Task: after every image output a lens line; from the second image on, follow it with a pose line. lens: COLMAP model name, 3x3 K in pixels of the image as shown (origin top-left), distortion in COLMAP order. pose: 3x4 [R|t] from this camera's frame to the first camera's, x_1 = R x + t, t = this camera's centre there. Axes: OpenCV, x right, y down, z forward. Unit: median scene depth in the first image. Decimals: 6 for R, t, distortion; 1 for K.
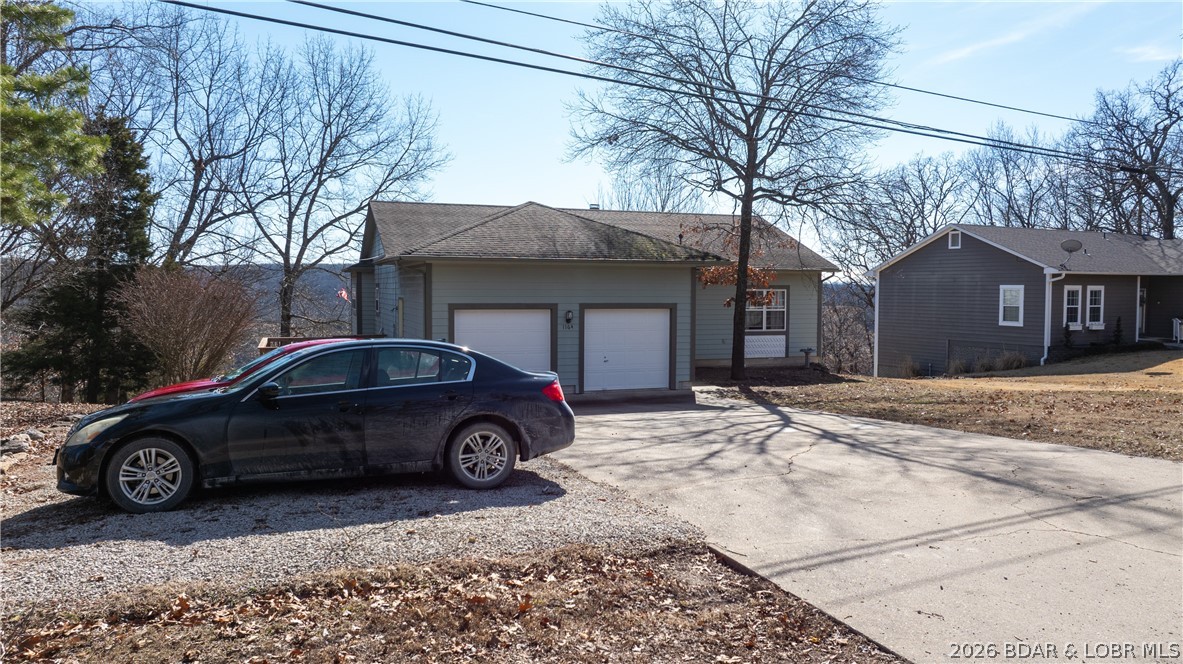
lens RADIAL K [[833.3, 0, 591.5], [0, 833.3, 332.0], [0, 0, 1]] dist [-0.053570, 0.068092]
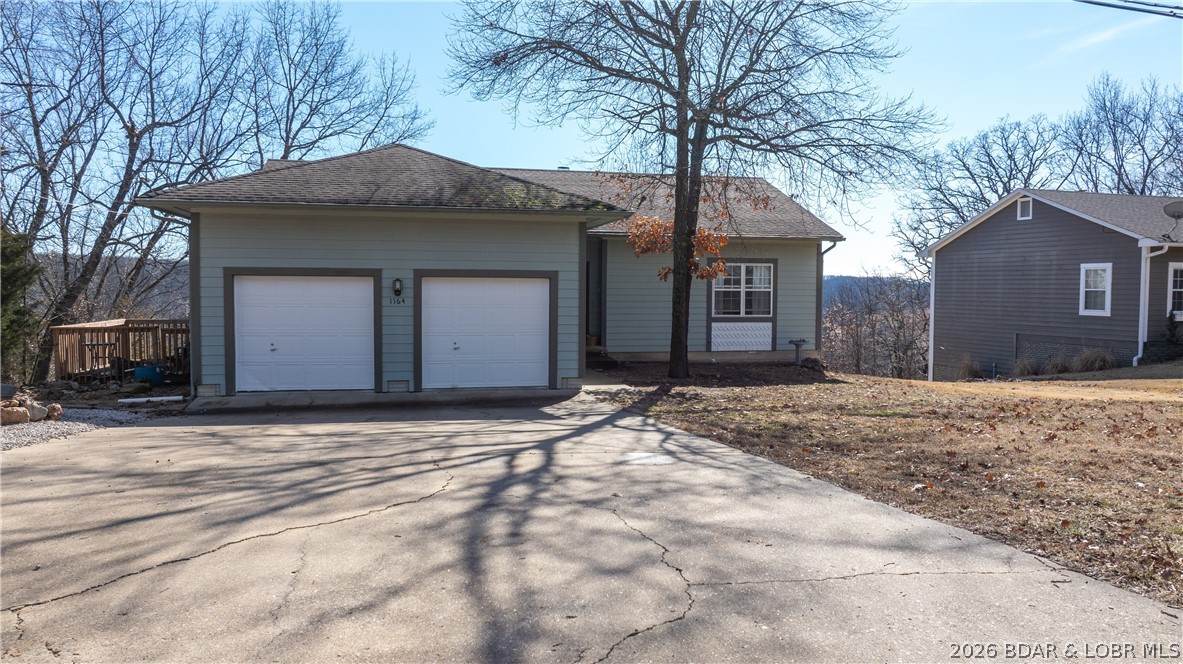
lens RADIAL K [[833.3, 0, 591.5], [0, 833.3, 332.0], [0, 0, 1]] dist [-0.053570, 0.068092]
pose [[0.991999, 0.007976, -0.125993, 0.162292], [-0.007902, 0.999968, 0.001080, 0.013273], [0.125998, -0.000076, 0.992031, 0.202218]]
